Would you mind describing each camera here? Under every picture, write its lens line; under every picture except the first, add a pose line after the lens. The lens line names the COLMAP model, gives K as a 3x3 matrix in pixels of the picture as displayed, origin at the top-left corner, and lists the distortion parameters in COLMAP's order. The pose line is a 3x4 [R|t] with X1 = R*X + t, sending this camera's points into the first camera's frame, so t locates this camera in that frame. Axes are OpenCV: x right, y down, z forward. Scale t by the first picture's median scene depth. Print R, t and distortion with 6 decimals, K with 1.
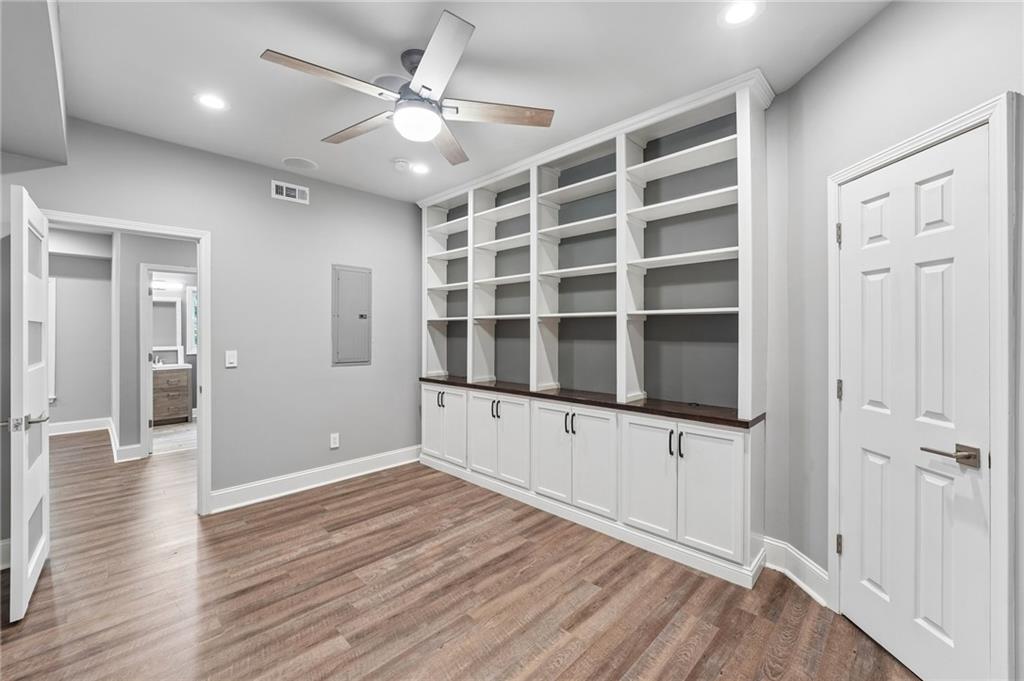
lens RADIAL K [[417.7, 0, 512.3], [0, 417.7, 331.7], [0, 0, 1]] dist [-0.009499, 0.000316]
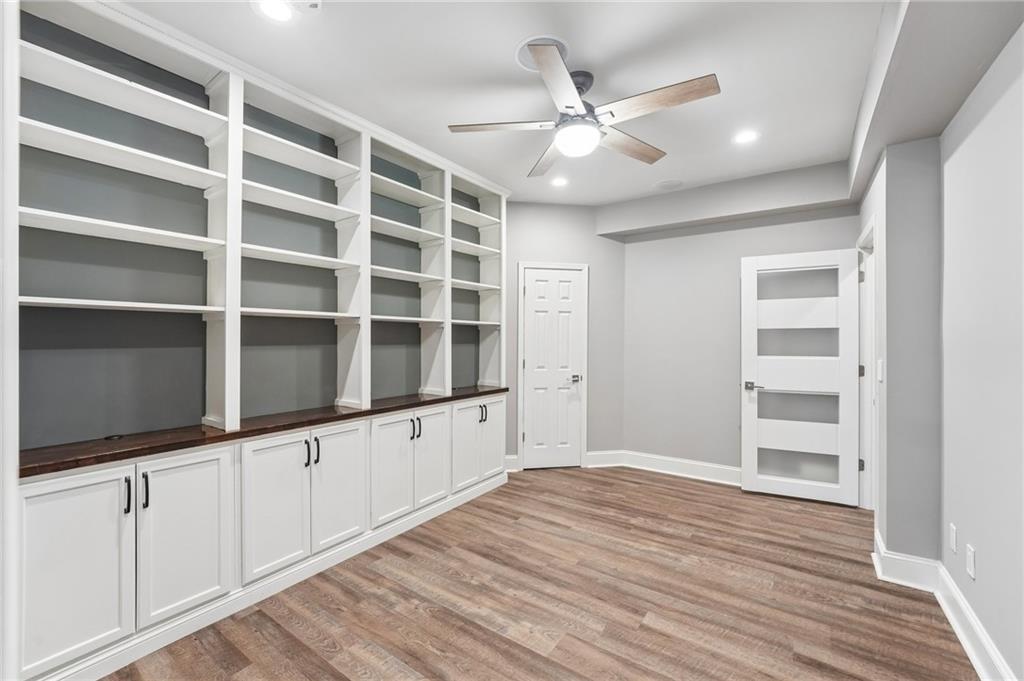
lens RADIAL K [[417.7, 0, 512.3], [0, 417.7, 331.7], [0, 0, 1]] dist [-0.009499, 0.000316]
pose [[-0.157966, 0.014152, 0.987343, -1.057963], [-0.004549, 0.999876, -0.015060, 0.005285], [-0.987434, -0.006870, -0.157882, 1.118859]]
